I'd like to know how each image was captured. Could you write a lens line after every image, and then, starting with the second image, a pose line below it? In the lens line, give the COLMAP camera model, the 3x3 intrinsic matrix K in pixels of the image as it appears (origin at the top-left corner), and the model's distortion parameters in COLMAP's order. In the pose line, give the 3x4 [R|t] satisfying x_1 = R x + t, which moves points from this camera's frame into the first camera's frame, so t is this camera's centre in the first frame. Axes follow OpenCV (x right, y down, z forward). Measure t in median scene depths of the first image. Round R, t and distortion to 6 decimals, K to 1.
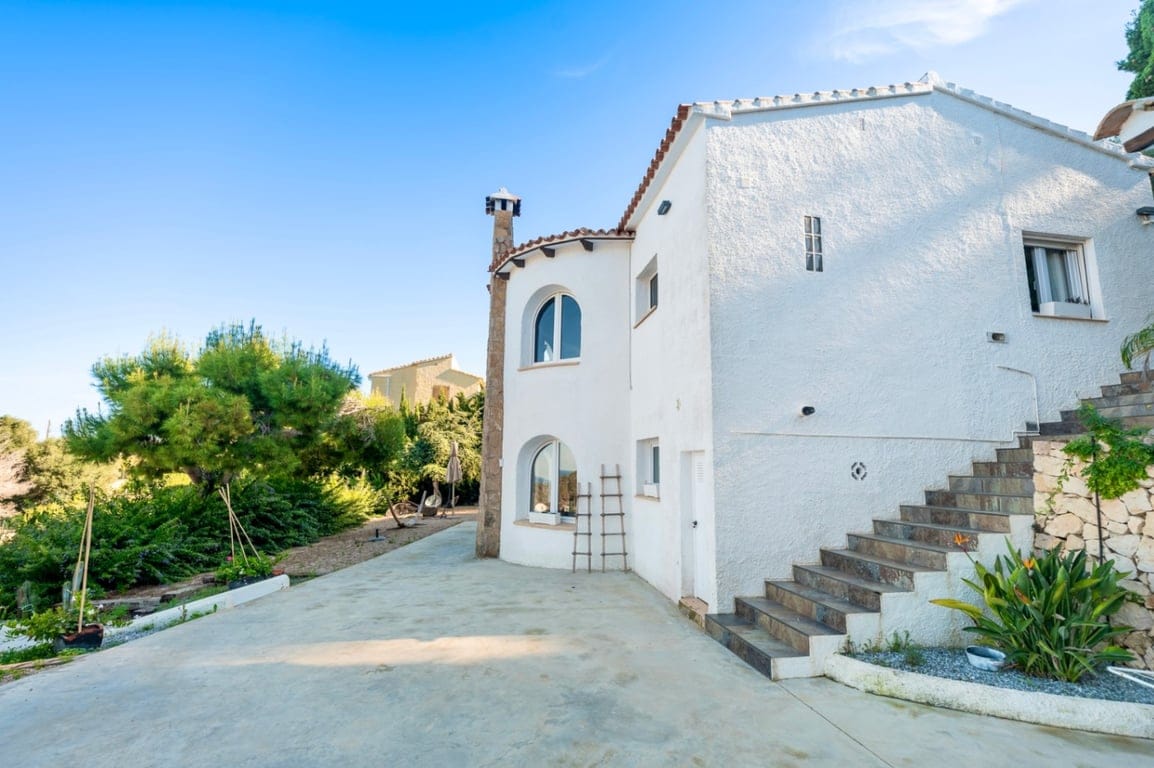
lens RADIAL K [[531.3, 0, 577.0], [0, 531.3, 384.0], [0, 0, 1]] dist [-0.001068, -0.000985]
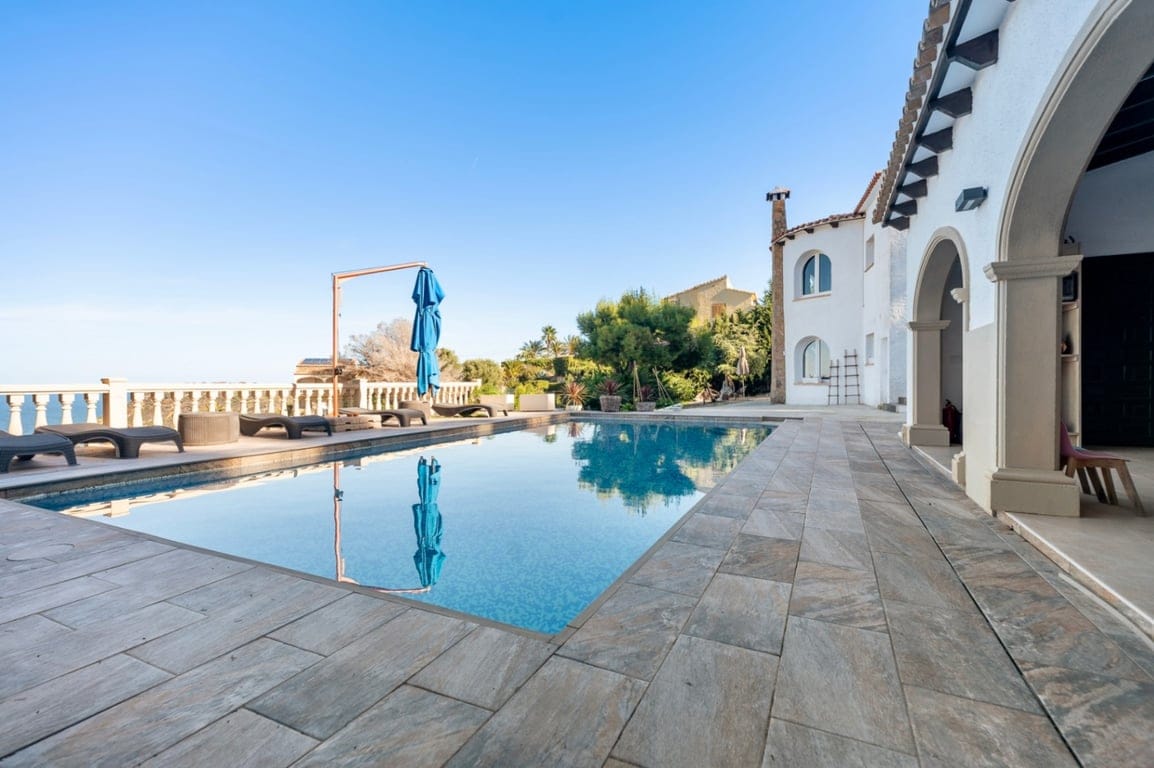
lens RADIAL K [[504.9, 0, 577.0], [0, 504.9, 384.0], [0, 0, 1]] dist [0.032112, -0.000030]
pose [[0.875259, -0.019604, -0.483256, 0.069559], [0.101162, 0.984498, 0.143285, -0.064250], [0.472956, -0.174299, 0.863674, -0.807752]]
